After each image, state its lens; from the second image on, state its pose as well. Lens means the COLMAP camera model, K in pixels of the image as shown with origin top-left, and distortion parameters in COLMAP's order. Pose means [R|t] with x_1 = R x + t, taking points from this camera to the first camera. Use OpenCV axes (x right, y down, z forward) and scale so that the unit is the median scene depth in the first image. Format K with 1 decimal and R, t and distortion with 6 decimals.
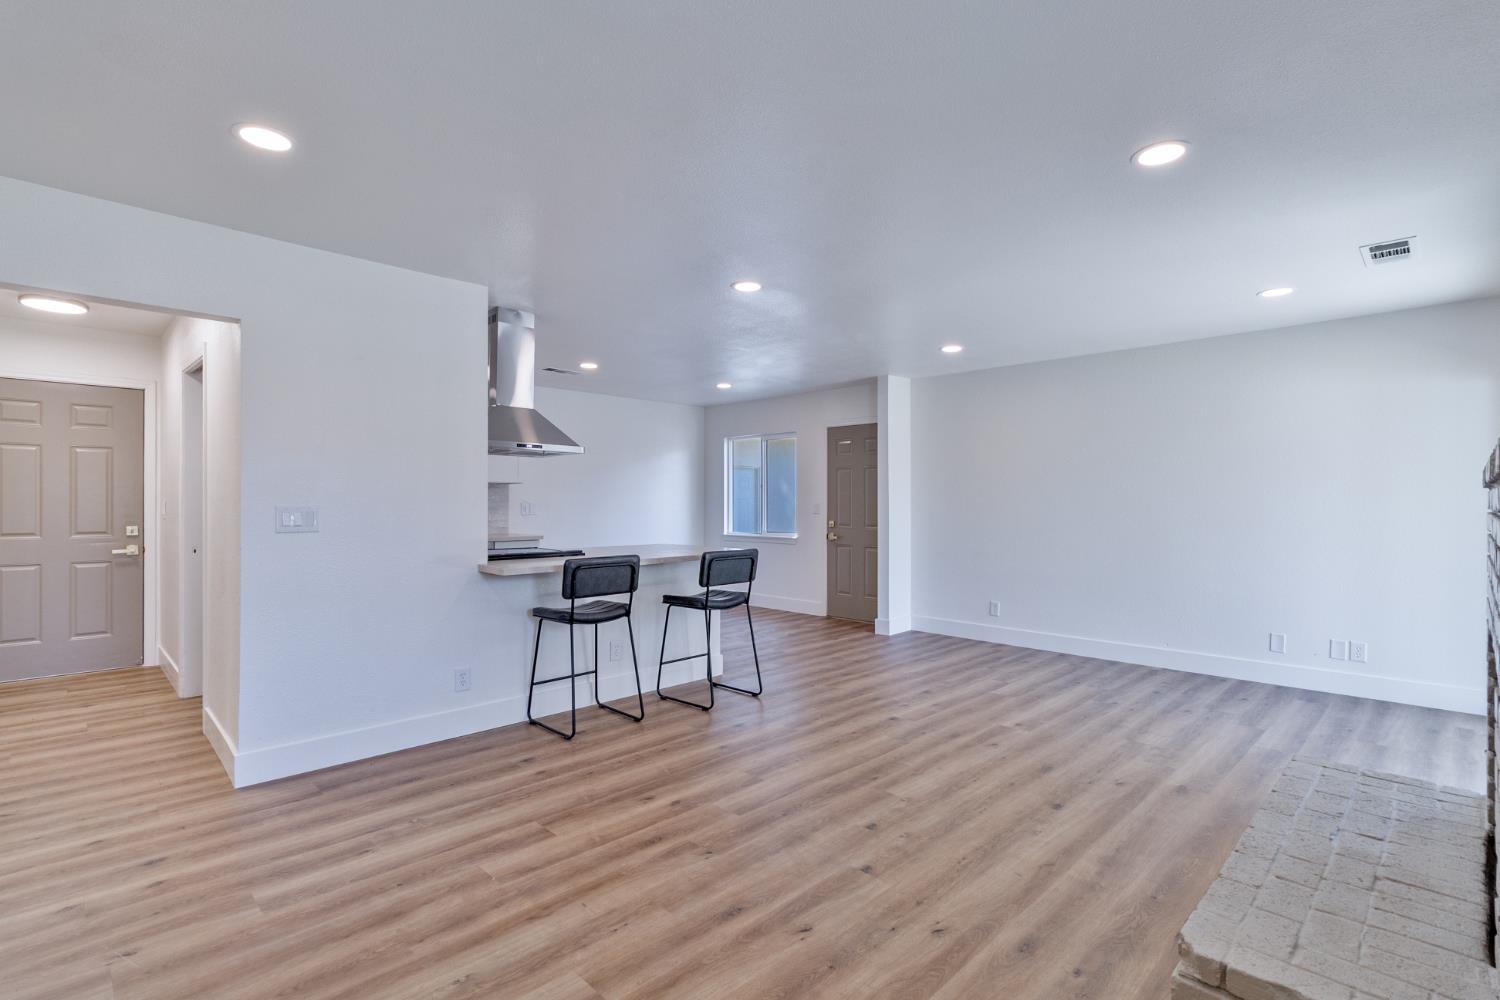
lens RADIAL K [[708.1, 0, 752.7], [0, 708.1, 504.8], [0, 0, 1]] dist [0.001489, 0.000296]
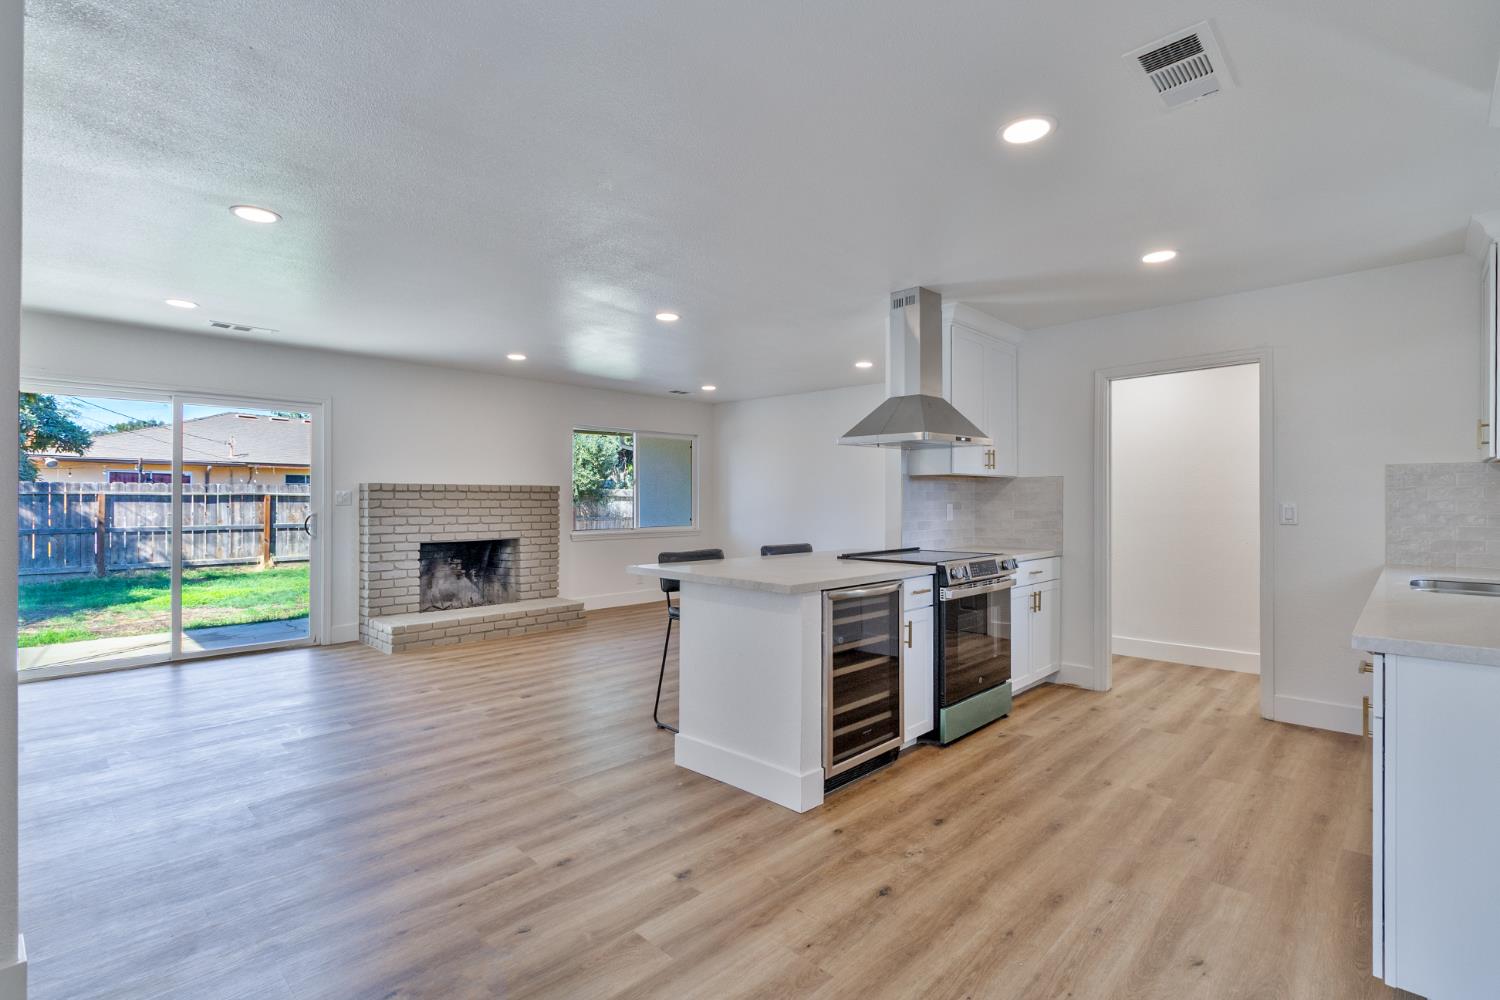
lens RADIAL K [[690.9, 0, 756.8], [0, 690.9, 499.6], [0, 0, 1]] dist [-0.003042, -0.000942]
pose [[-0.999731, -0.006376, -0.022277, -0.157326], [-0.006474, 0.999970, 0.004335, -0.007891], [0.022249, 0.004478, -0.999742, 2.510678]]
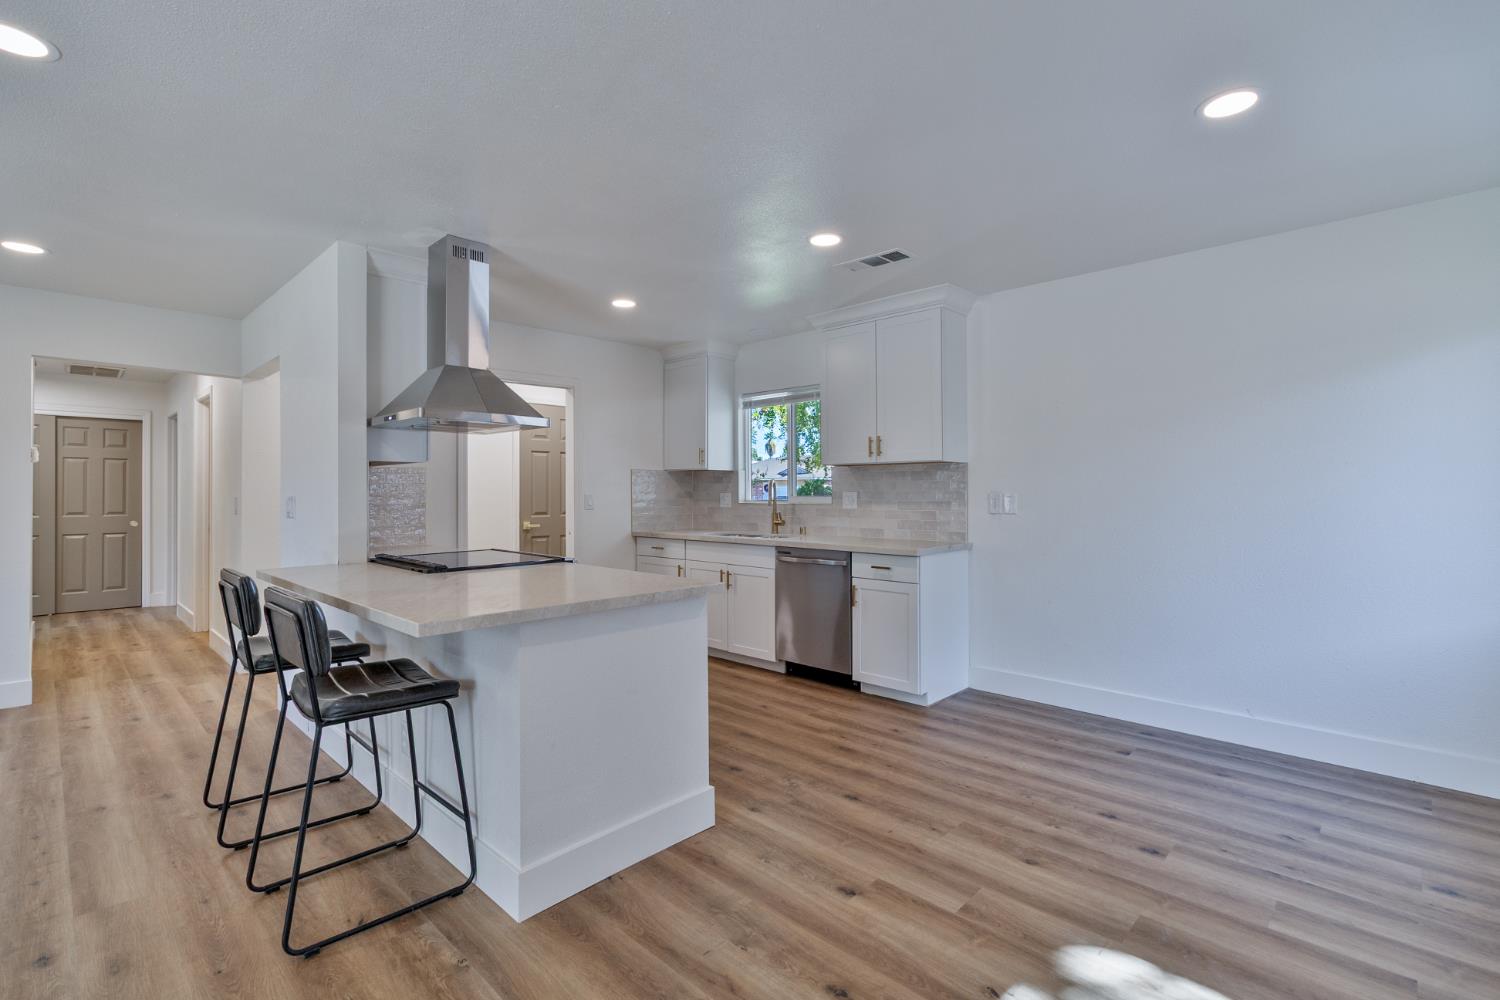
lens RADIAL K [[689.6, 0, 753.5], [0, 689.6, 489.3], [0, 0, 1]] dist [-0.000014, -0.000127]
pose [[0.021583, -0.007659, -0.999738, 0.539042], [-0.002328, 0.999968, -0.007711, -0.002080], [0.999764, 0.002494, 0.021565, 1.727458]]
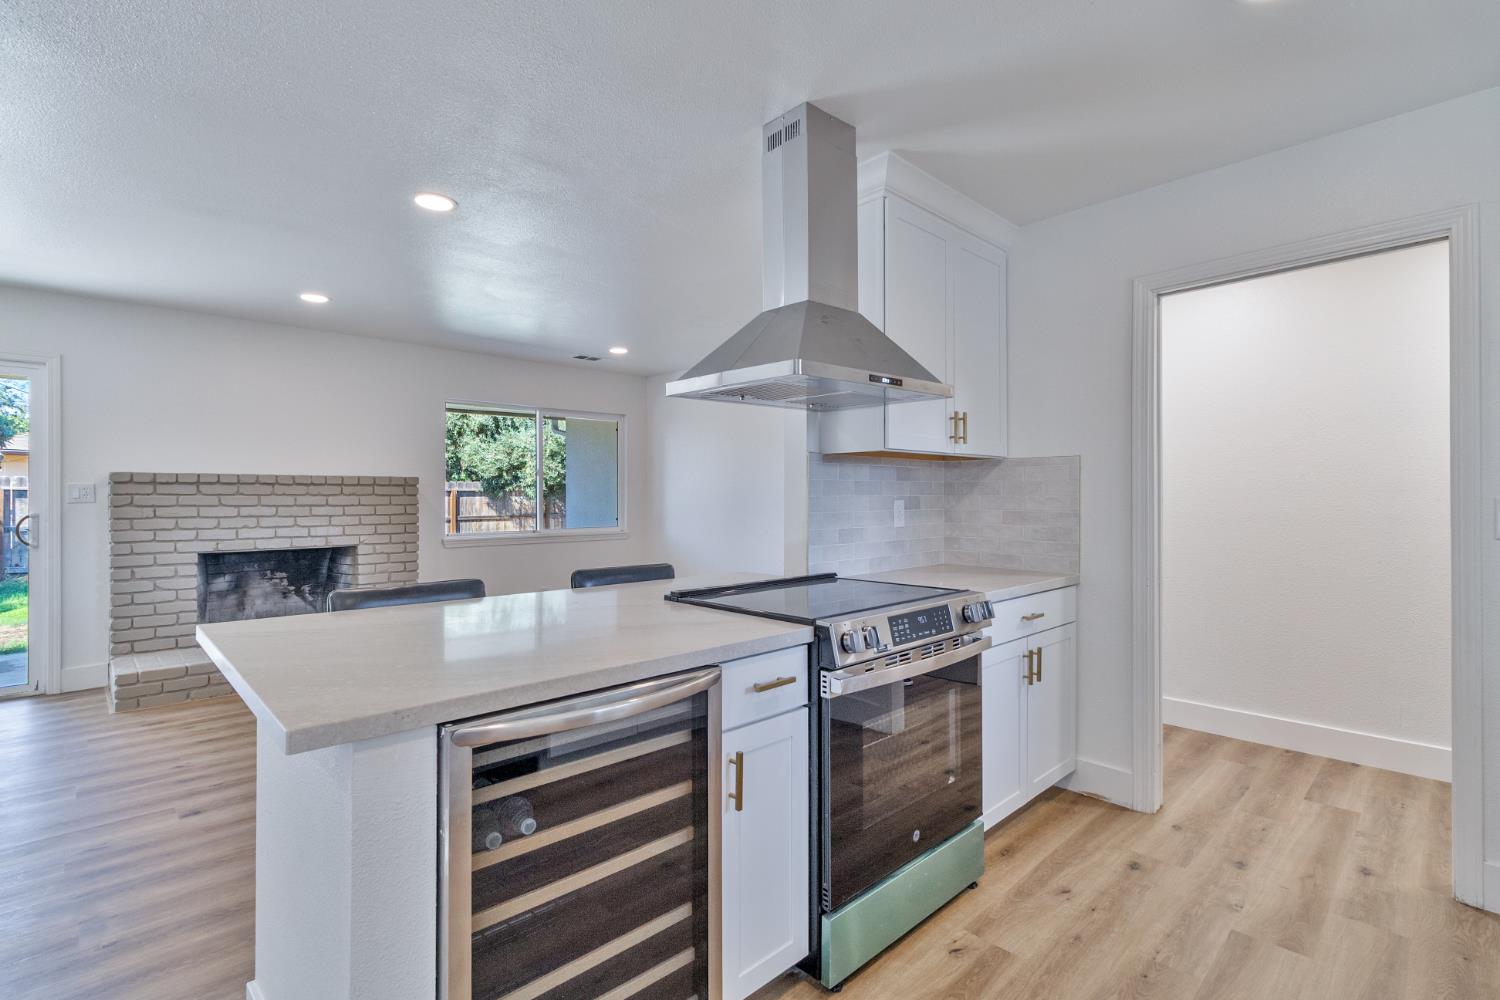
lens RADIAL K [[691.6, 0, 749.0], [0, 691.6, 493.7], [0, 0, 1]] dist [-0.002420, 0.000355]
pose [[-0.999807, -0.004856, 0.019033, -0.411708], [-0.004791, 0.999983, 0.003454, -0.006189], [-0.019049, 0.003362, -0.999813, 1.996679]]
